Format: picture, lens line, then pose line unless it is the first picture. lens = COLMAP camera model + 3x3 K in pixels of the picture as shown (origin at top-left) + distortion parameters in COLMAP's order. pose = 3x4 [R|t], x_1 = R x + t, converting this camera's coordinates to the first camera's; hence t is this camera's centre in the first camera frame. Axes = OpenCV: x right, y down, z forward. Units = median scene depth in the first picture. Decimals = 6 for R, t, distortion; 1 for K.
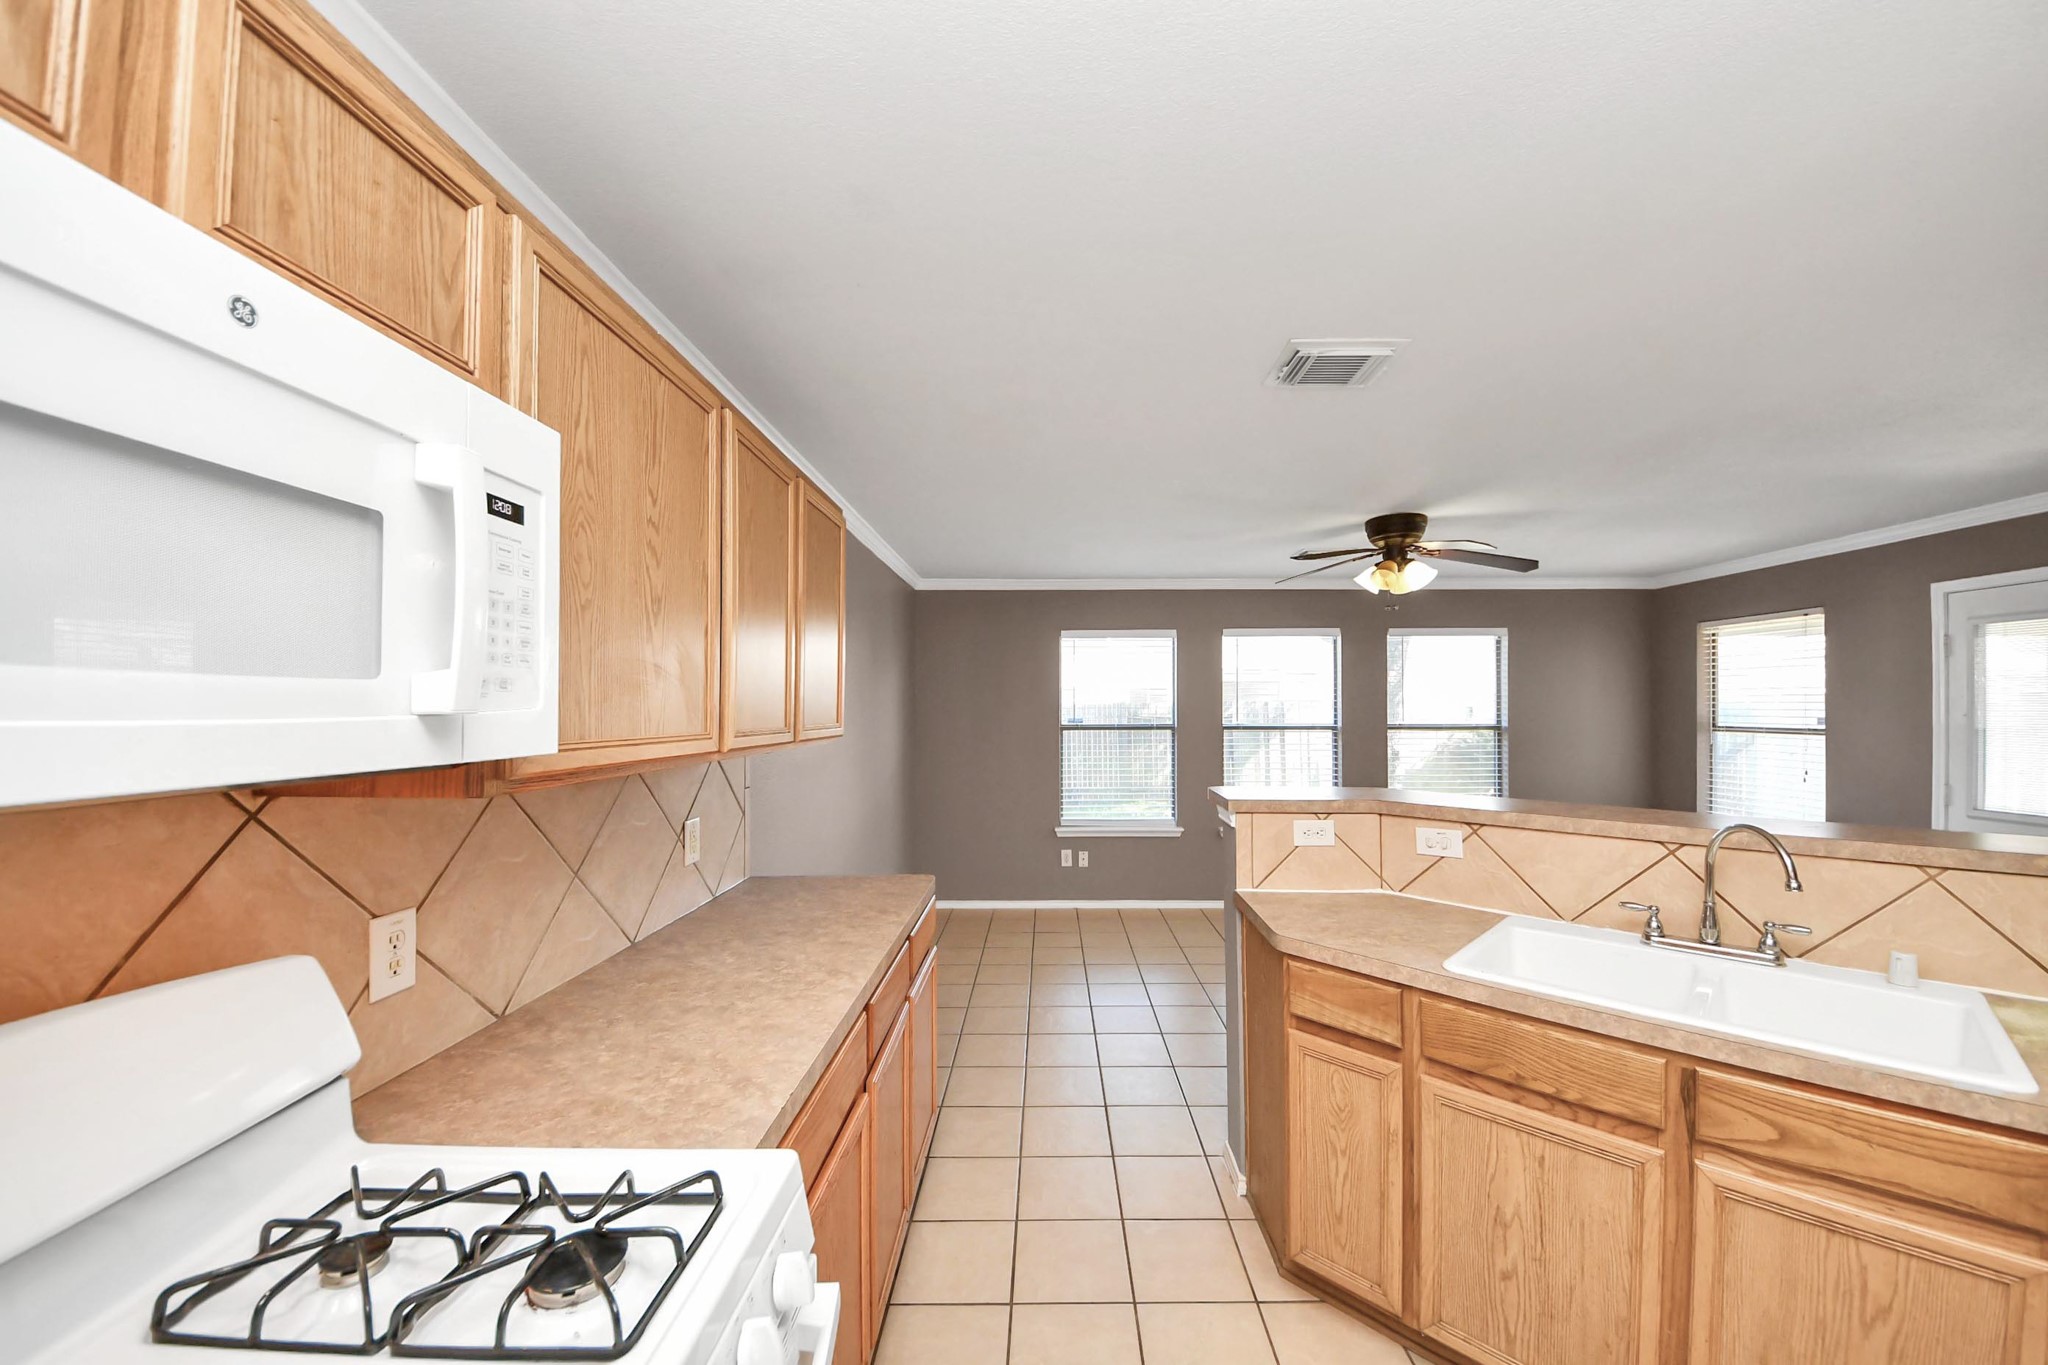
lens RADIAL K [[748.7, 0, 1037.2], [0, 748.7, 691.4], [0, 0, 1]] dist [-0.010824, -0.007077]
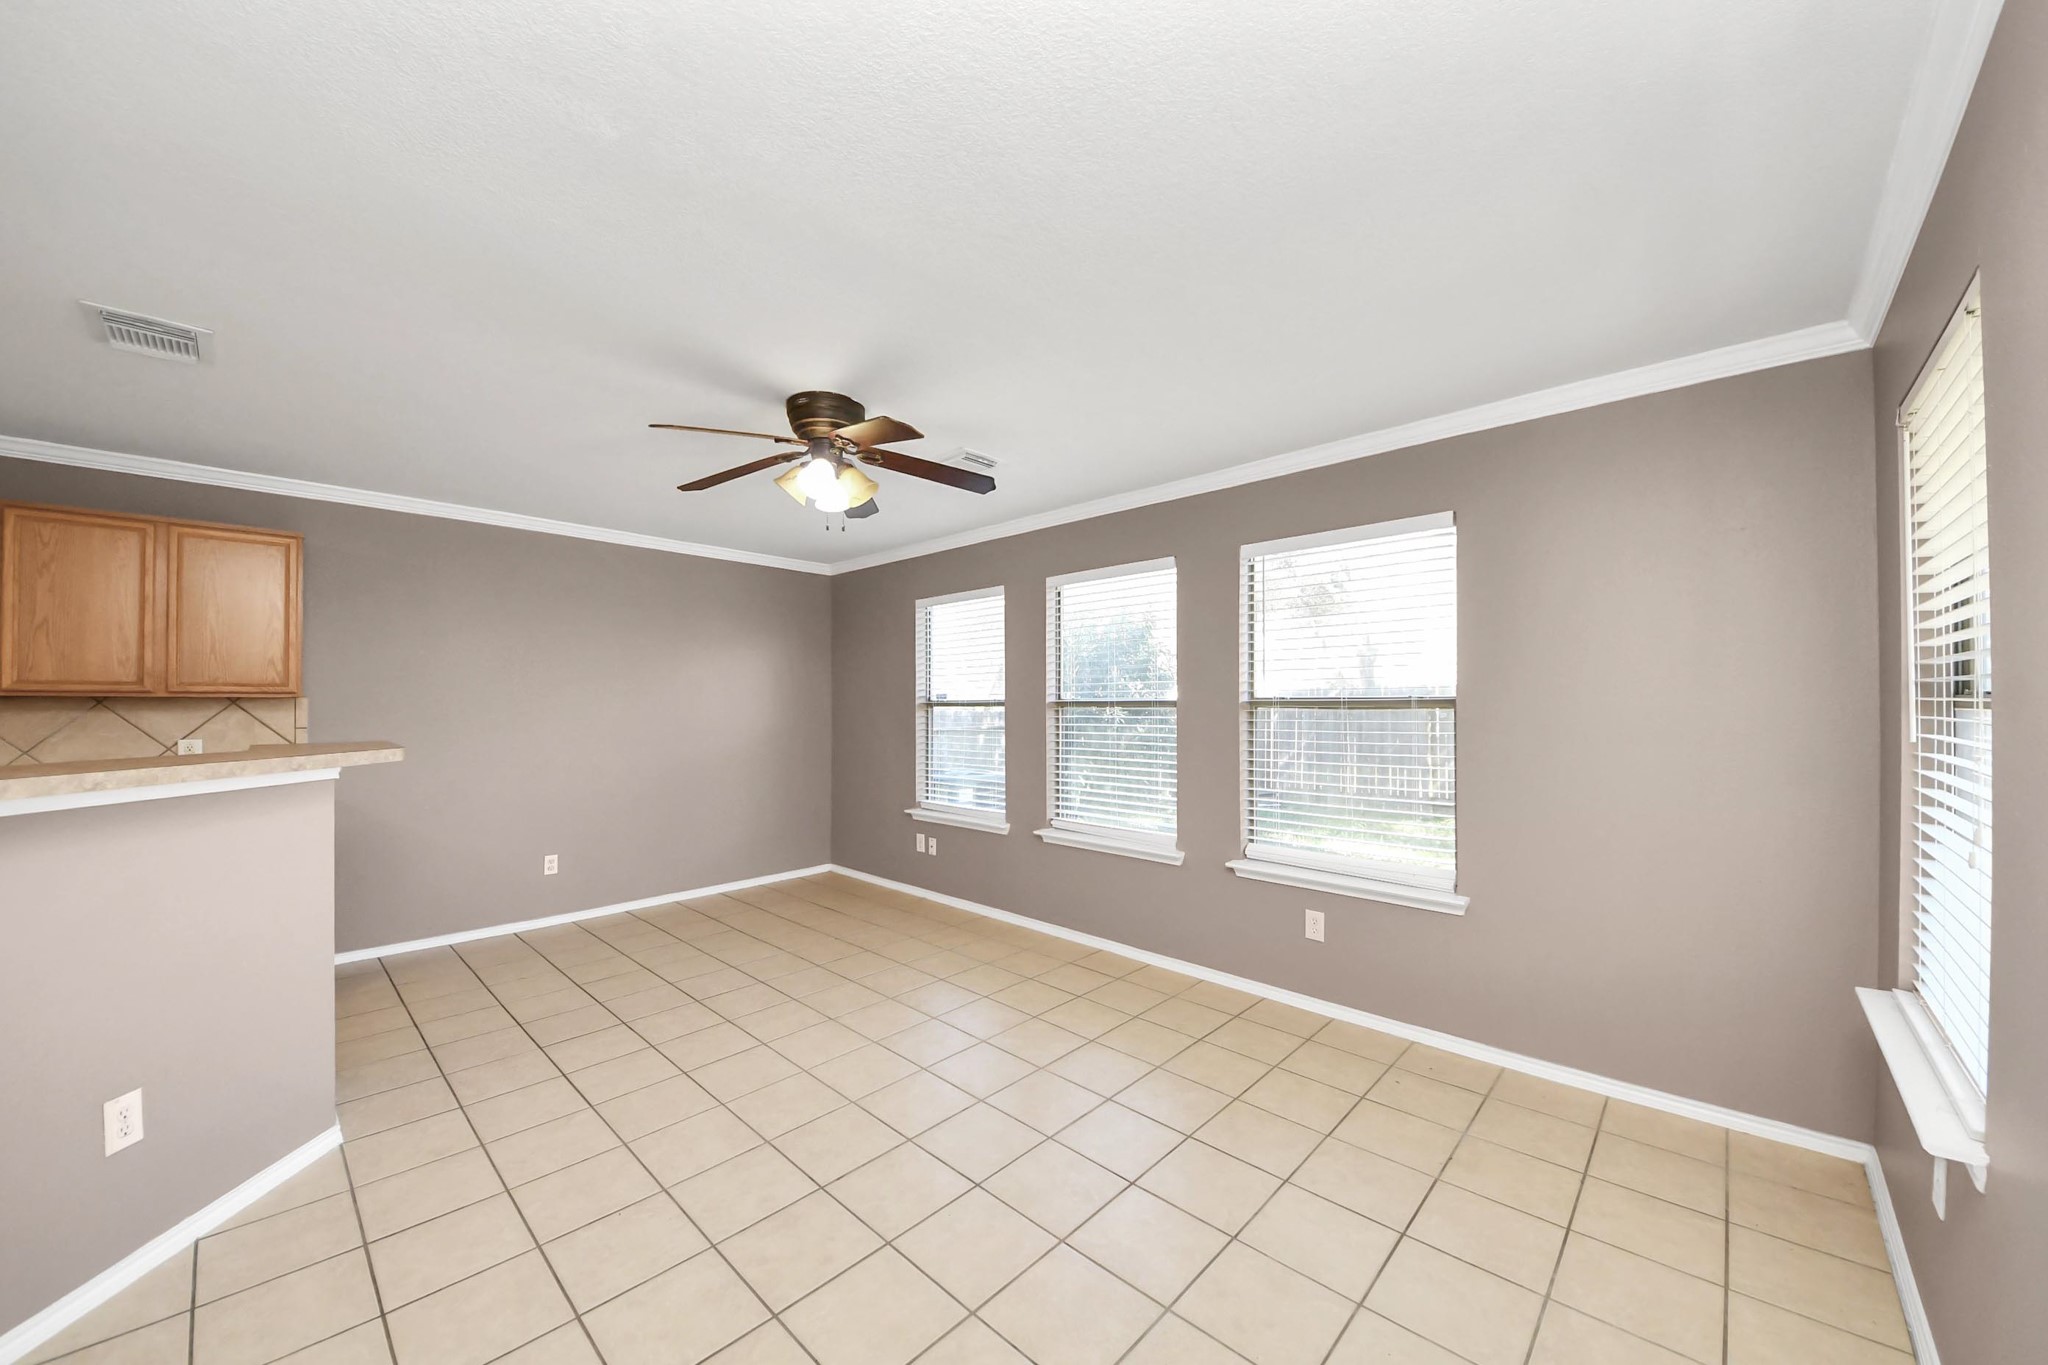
lens RADIAL K [[748.7, 0, 1011.7], [0, 748.7, 711.5], [0, 0, 1]] dist [-0.010824, -0.007077]
pose [[0.746396, -0.004032, -0.665490, 1.409481], [0.019845, 0.999672, 0.016200, 0.083961], [0.665207, -0.025299, 0.746231, 0.707019]]
